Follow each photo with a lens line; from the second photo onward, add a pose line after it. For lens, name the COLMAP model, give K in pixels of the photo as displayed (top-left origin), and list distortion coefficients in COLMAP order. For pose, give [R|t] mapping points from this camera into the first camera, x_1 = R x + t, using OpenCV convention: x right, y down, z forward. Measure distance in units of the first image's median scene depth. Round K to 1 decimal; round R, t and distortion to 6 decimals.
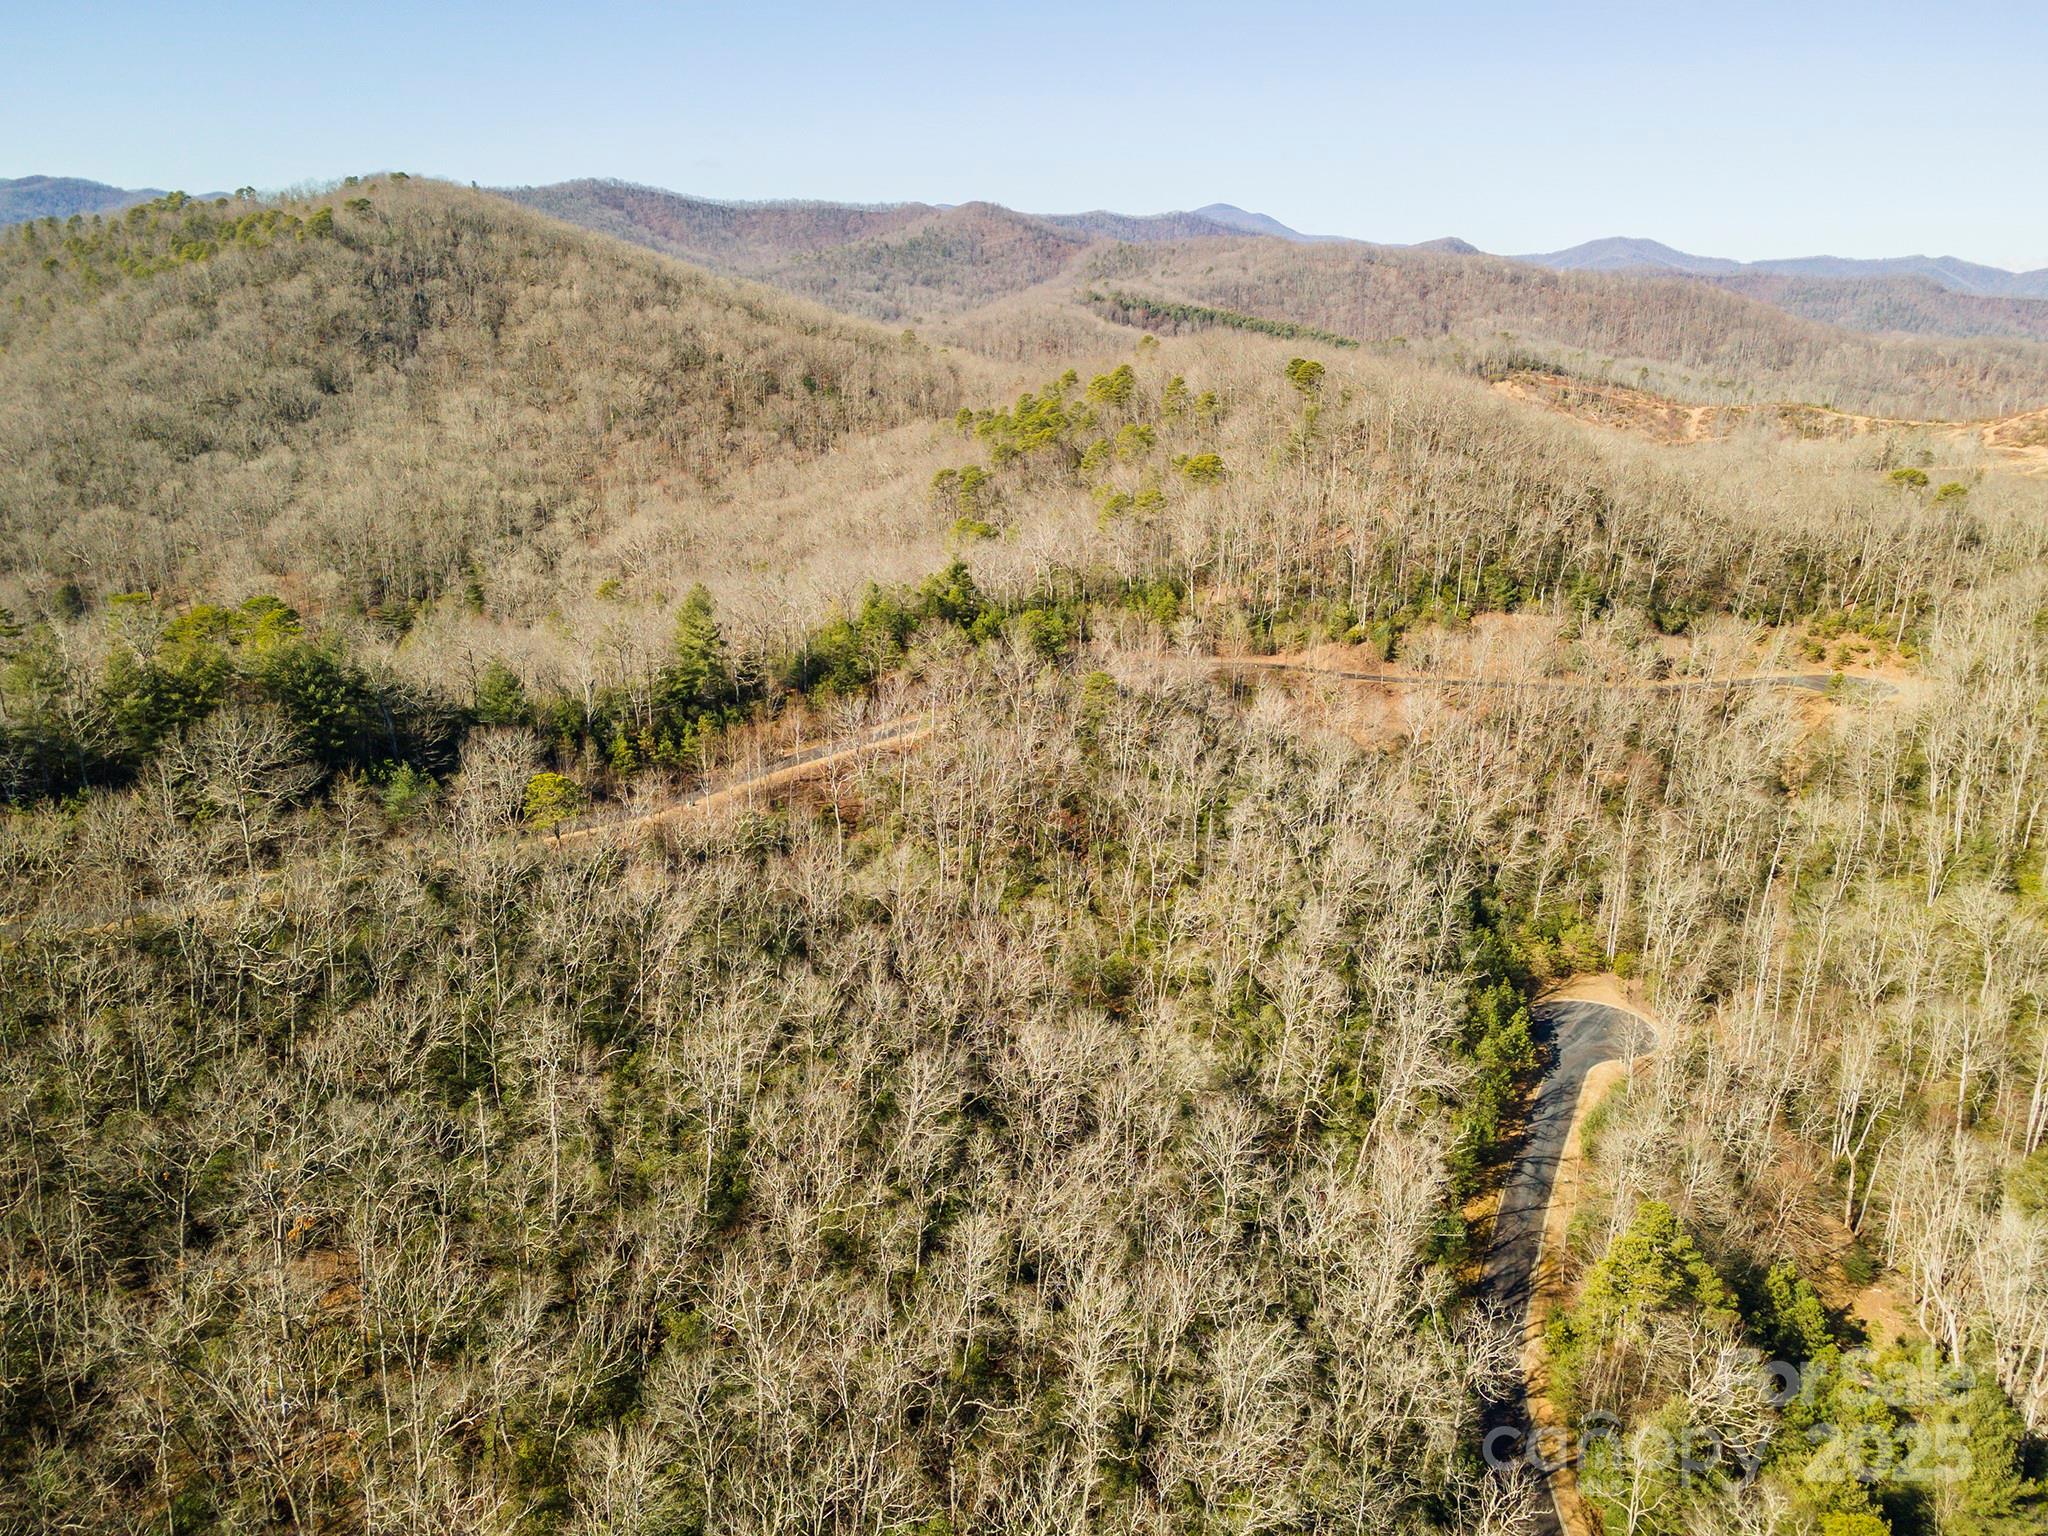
lens RADIAL K [[1430.9, 0, 1024.0], [0, 1430.9, 768.0], [0, 0, 1]] dist [-0.001588, 0.057409]
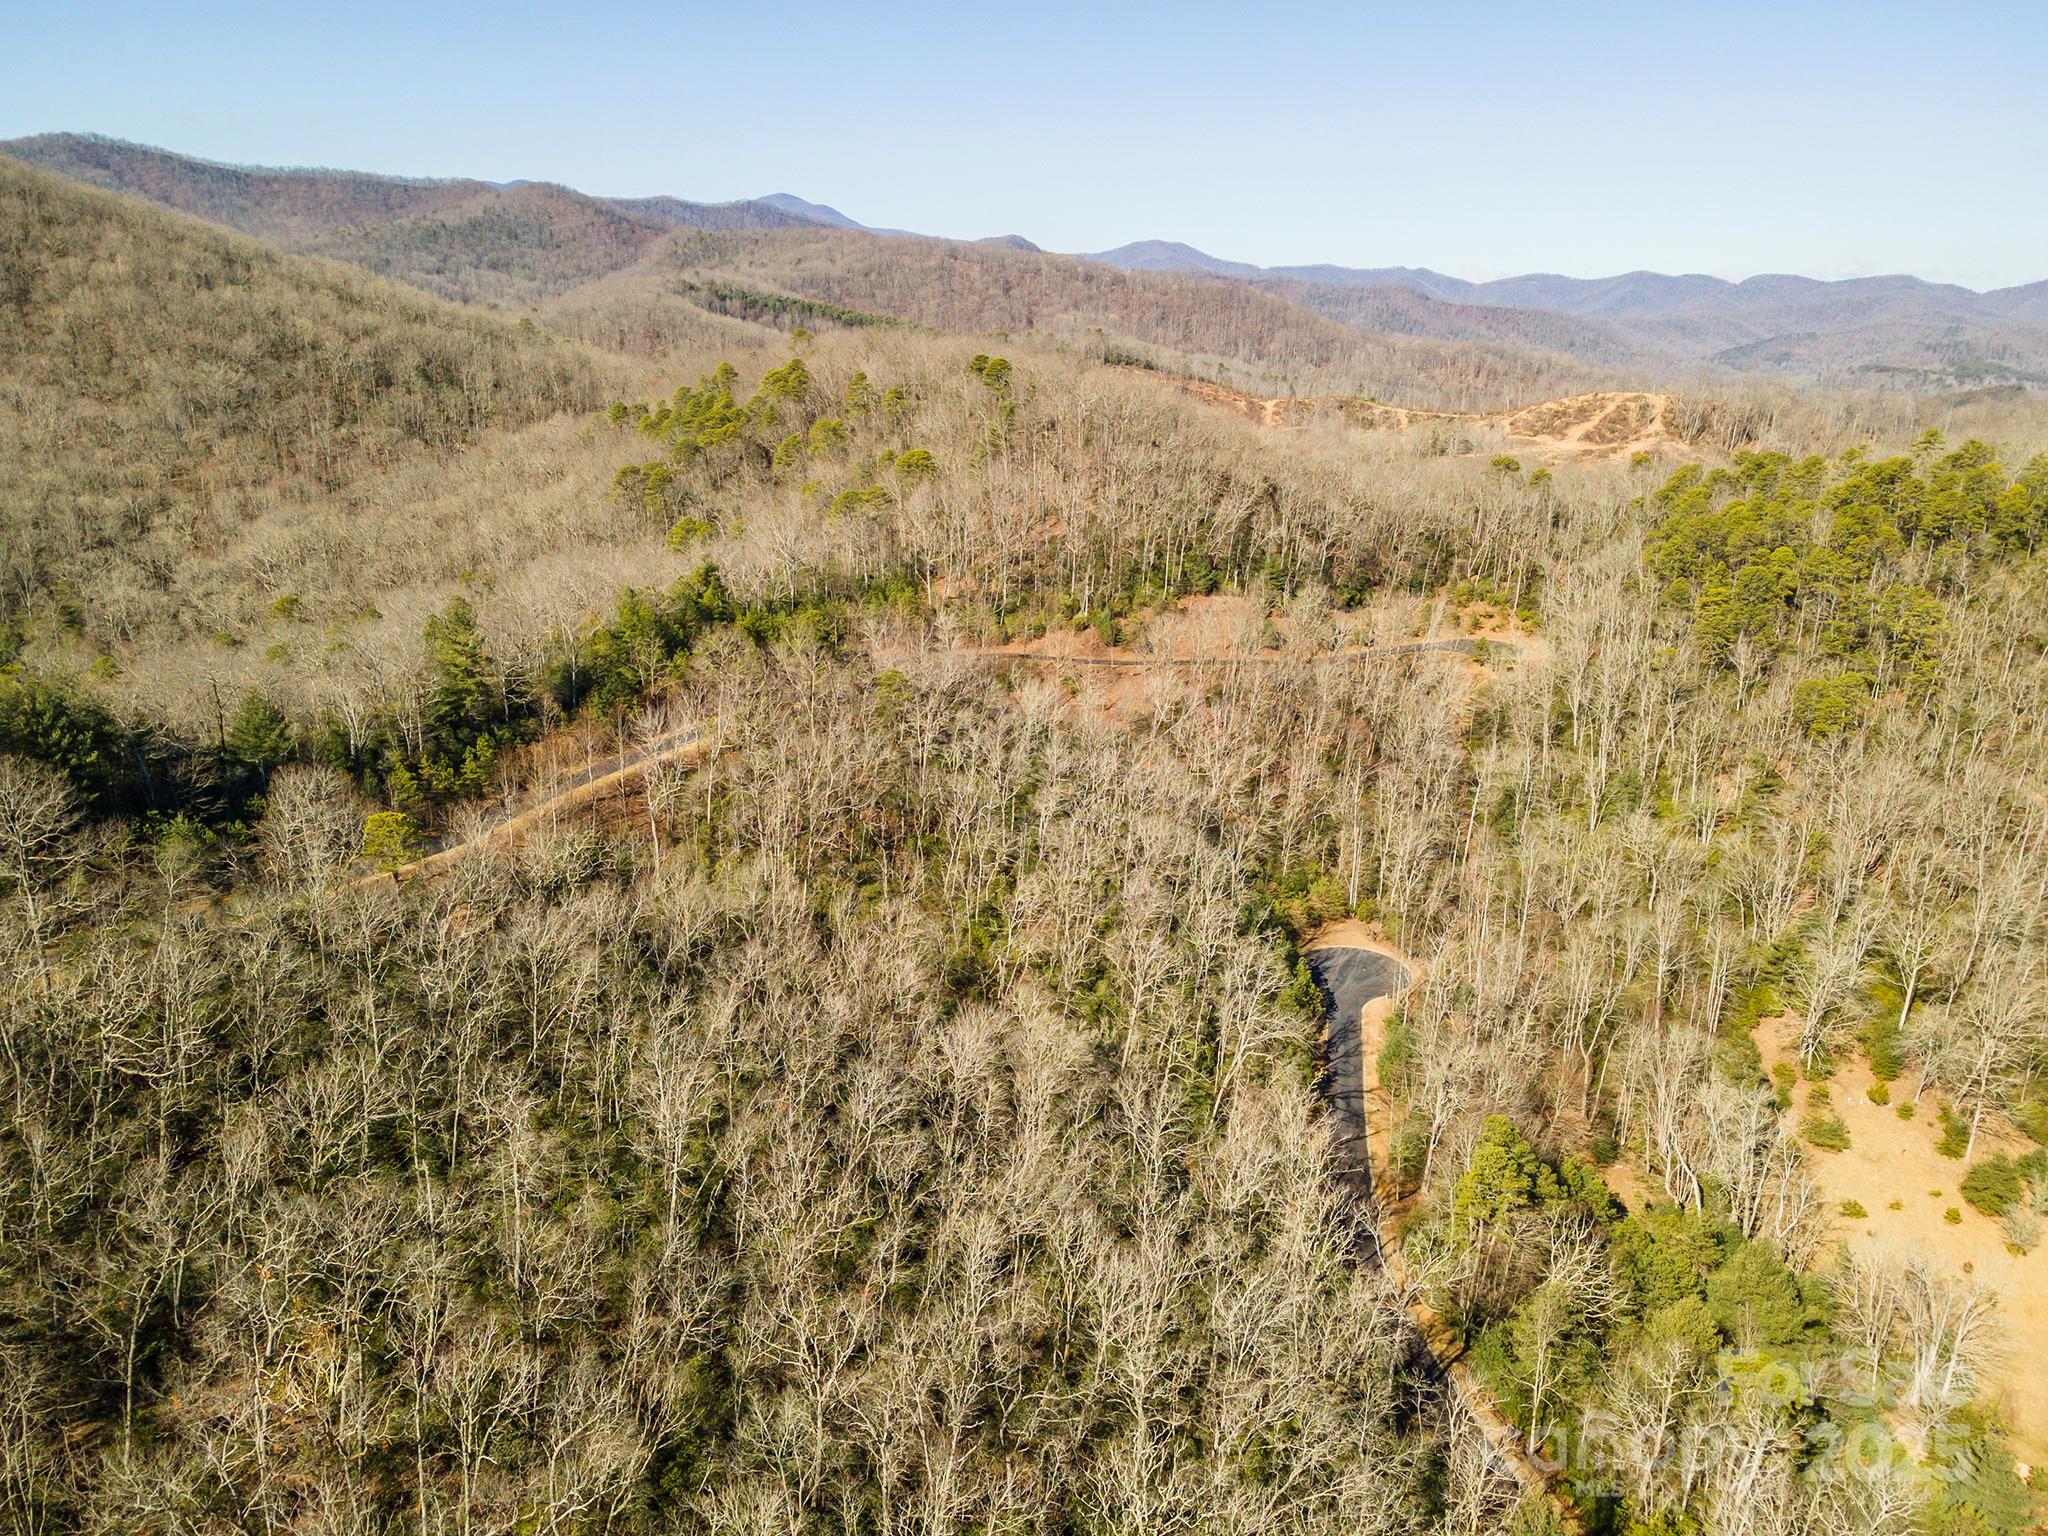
lens RADIAL K [[1433.4, 0, 1021.4], [0, 1433.4, 751.0], [0, 0, 1]] dist [0.008595, 0.051550]
pose [[0.961859, -0.067120, 0.265183, -0.073366], [0.068696, 0.997632, 0.003336, -0.004036], [-0.264779, 0.015008, 0.964192, 0.003663]]
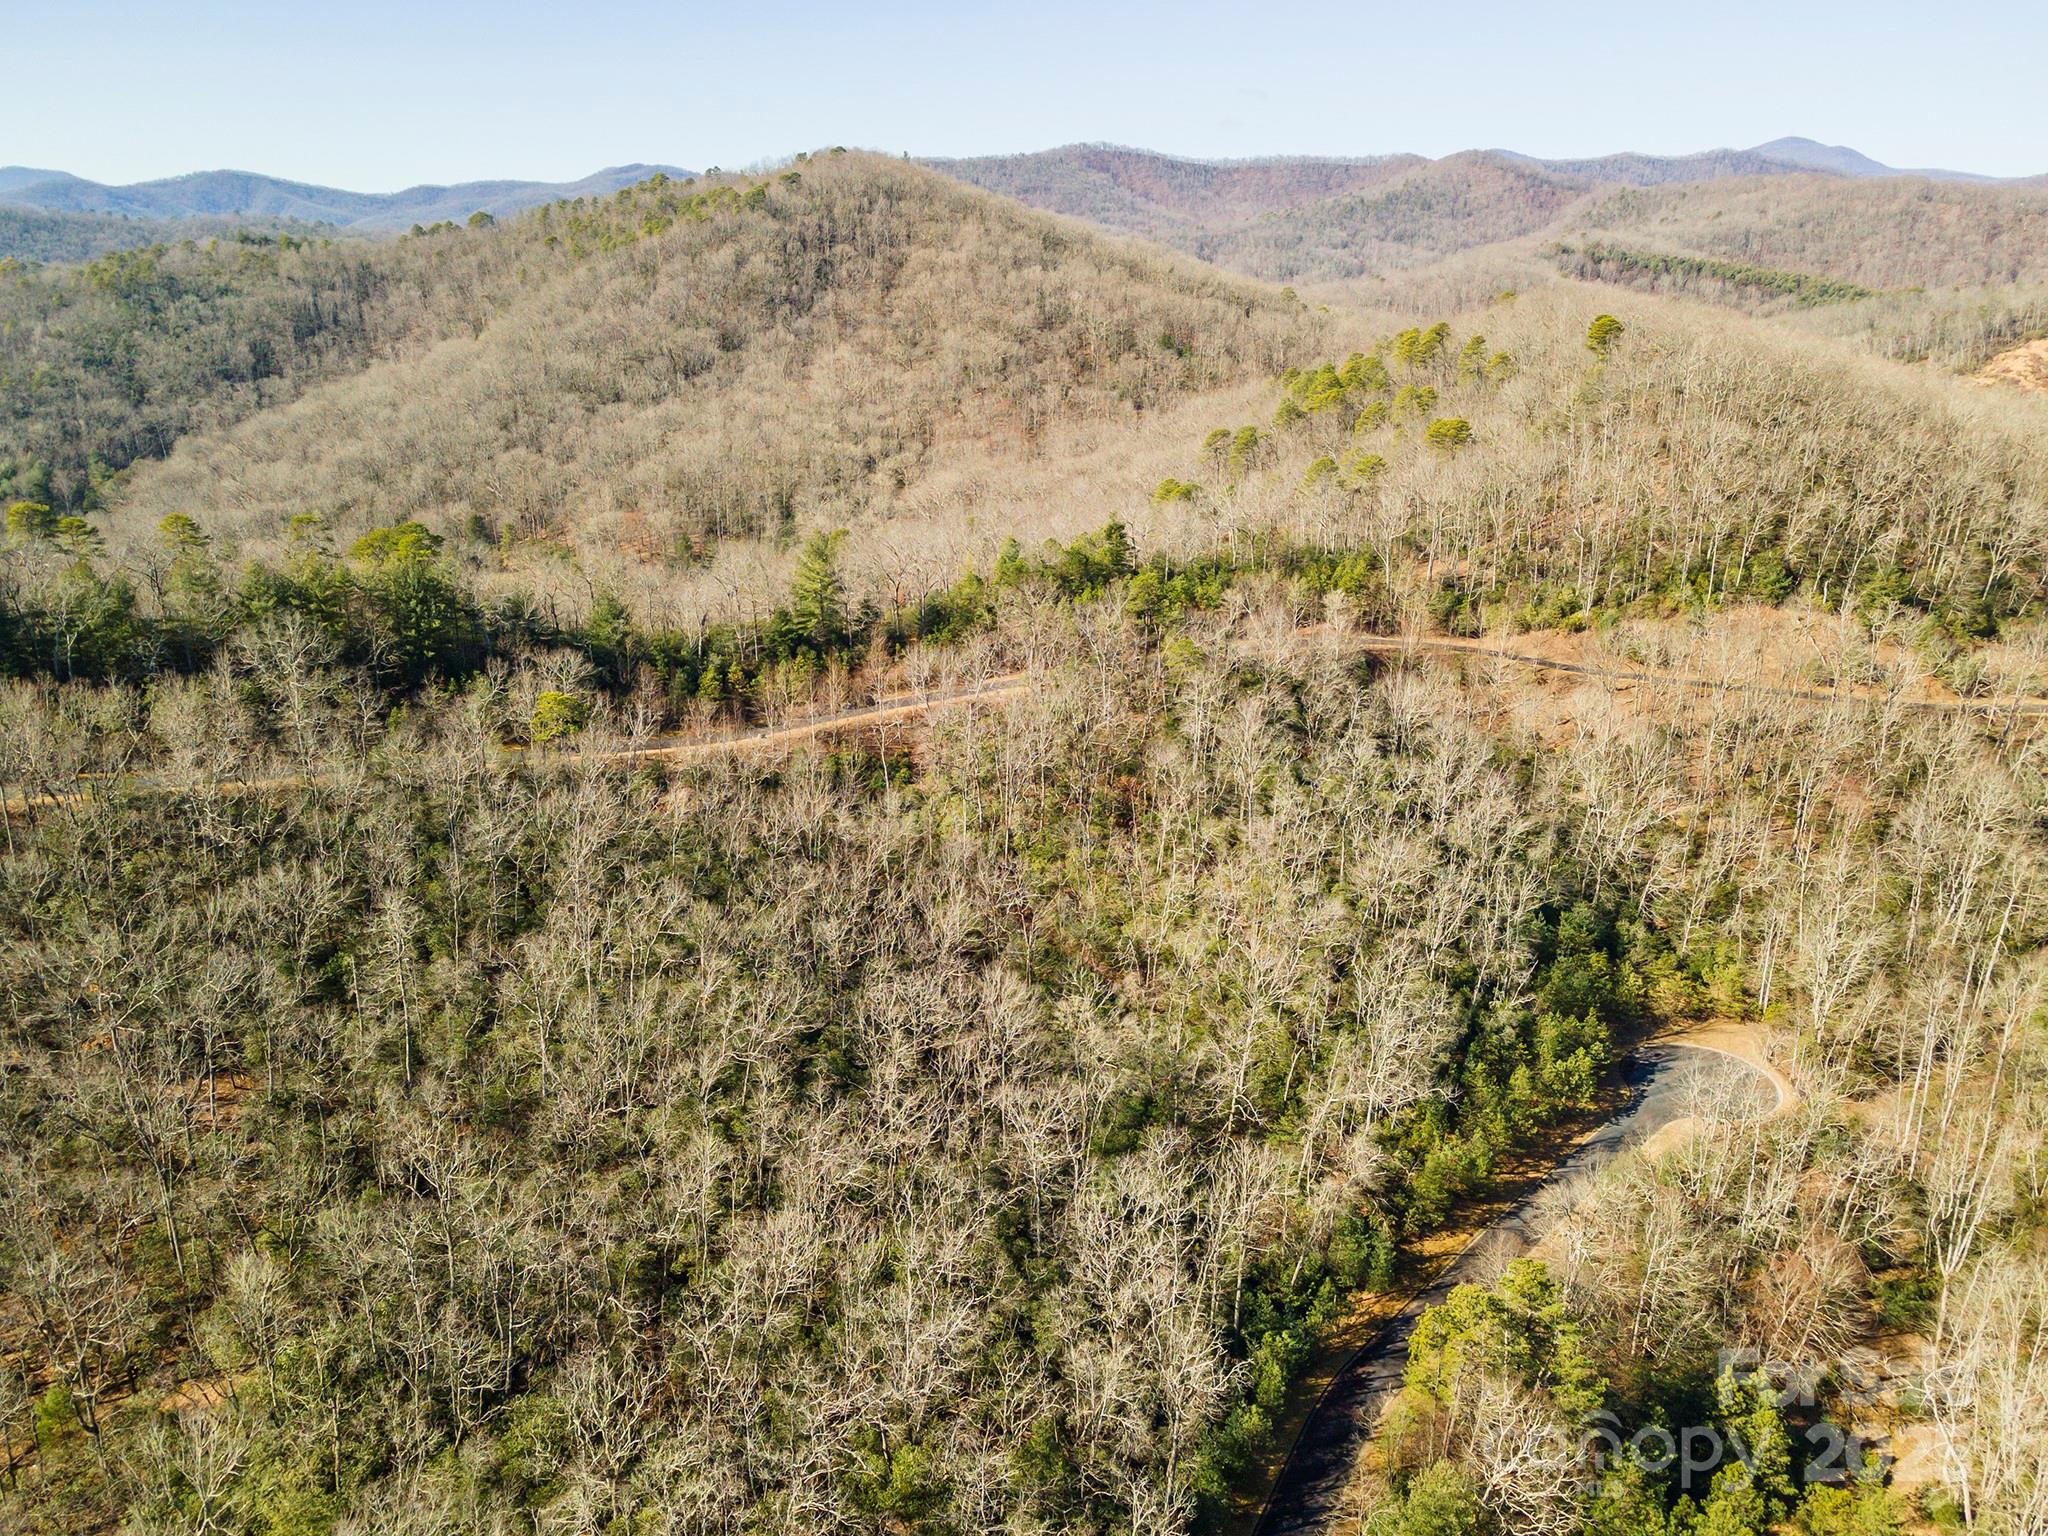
lens RADIAL K [[1401.0, 0, 1021.3], [0, 1401.0, 797.0], [0, 0, 1]] dist [0.025265, 0.004036]
pose [[0.948926, 0.100892, -0.298932, 0.138487], [-0.086120, 0.994340, 0.062219, -0.005809], [0.303518, -0.033297, 0.952244, 0.028422]]
